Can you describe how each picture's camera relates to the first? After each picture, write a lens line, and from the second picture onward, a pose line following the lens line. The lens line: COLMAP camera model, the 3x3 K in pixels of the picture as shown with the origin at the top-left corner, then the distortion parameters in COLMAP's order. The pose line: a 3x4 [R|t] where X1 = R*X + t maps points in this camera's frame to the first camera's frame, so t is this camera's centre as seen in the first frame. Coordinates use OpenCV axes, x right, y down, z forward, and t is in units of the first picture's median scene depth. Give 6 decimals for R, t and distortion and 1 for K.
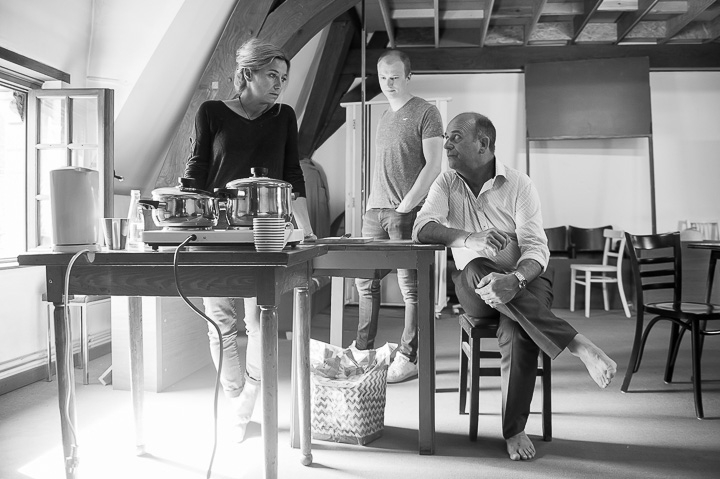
lens RADIAL K [[515.1, 0, 382.2], [0, 515.1, 227.3], [0, 0, 1]] dist [-0.047809, -0.003985]
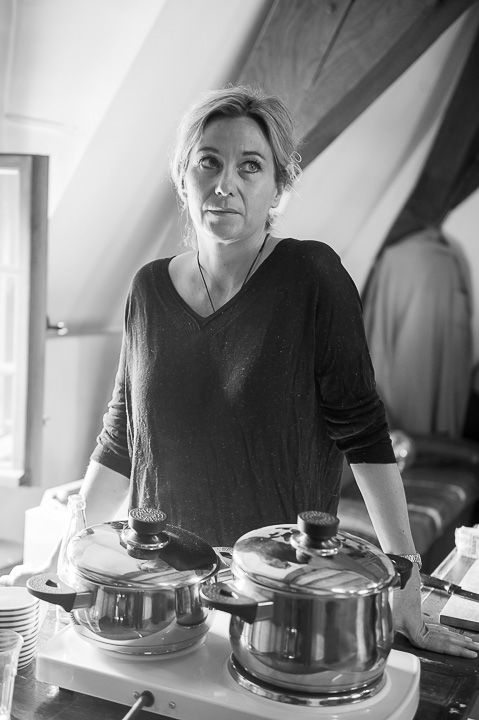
lens RADIAL K [[941.1, 0, 241.4], [0, 941.1, 366.6], [0, 0, 1]] dist [0.088555, 0.000000]
pose [[0.943937, 0.083715, -0.319334, -0.024055], [-0.054083, 0.993459, 0.100574, -0.100290], [0.325665, -0.077665, 0.942290, 0.102140]]
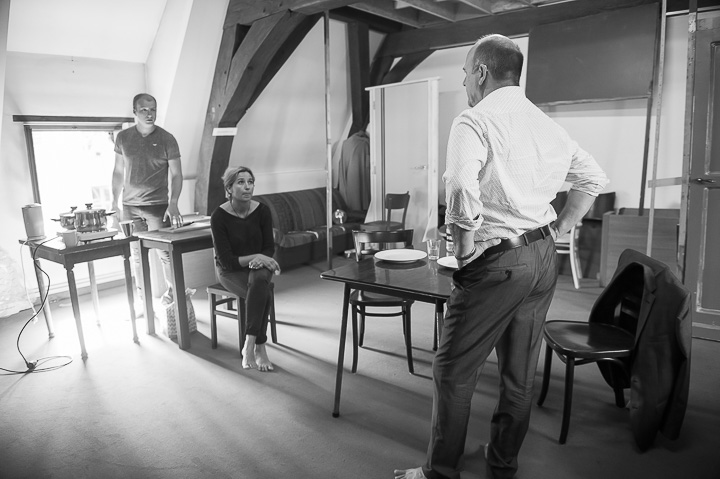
lens RADIAL K [[489.3, 0, 360.4], [0, 489.3, 240.2], [0, 0, 1]] dist [-0.050133, -0.005436]
pose [[0.842925, 0.072443, -0.533132, 0.594711], [0.025913, 0.984278, 0.174715, -0.094426], [0.537407, -0.161087, 0.827795, -0.024952]]
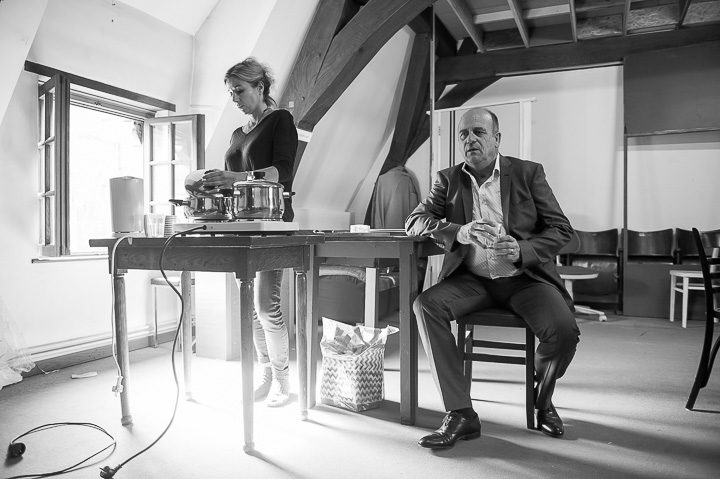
lens RADIAL K [[515.2, 0, 360.7], [0, 515.2, 240.3], [0, 0, 1]] dist [-0.043417, 0.001548]
pose [[0.949415, 0.003842, -0.314000, 0.128950], [-0.001544, 0.999970, 0.007567, 0.013099], [0.314020, -0.006699, 0.949393, -0.034926]]
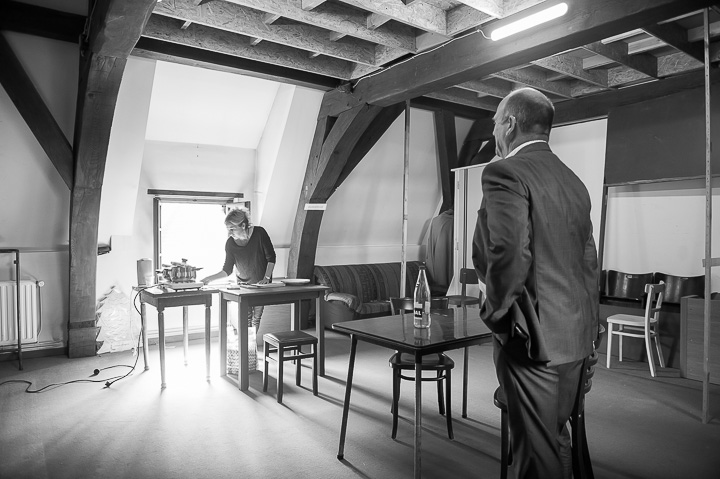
lens RADIAL K [[489.3, 0, 359.3], [0, 489.3, 241.0], [0, 0, 1]] dist [-0.050133, -0.005436]
pose [[0.669909, 0.009553, -0.742382, 0.732697], [-0.002015, 0.999937, 0.011049, -0.079229], [0.742440, -0.005906, 0.669886, 0.000569]]
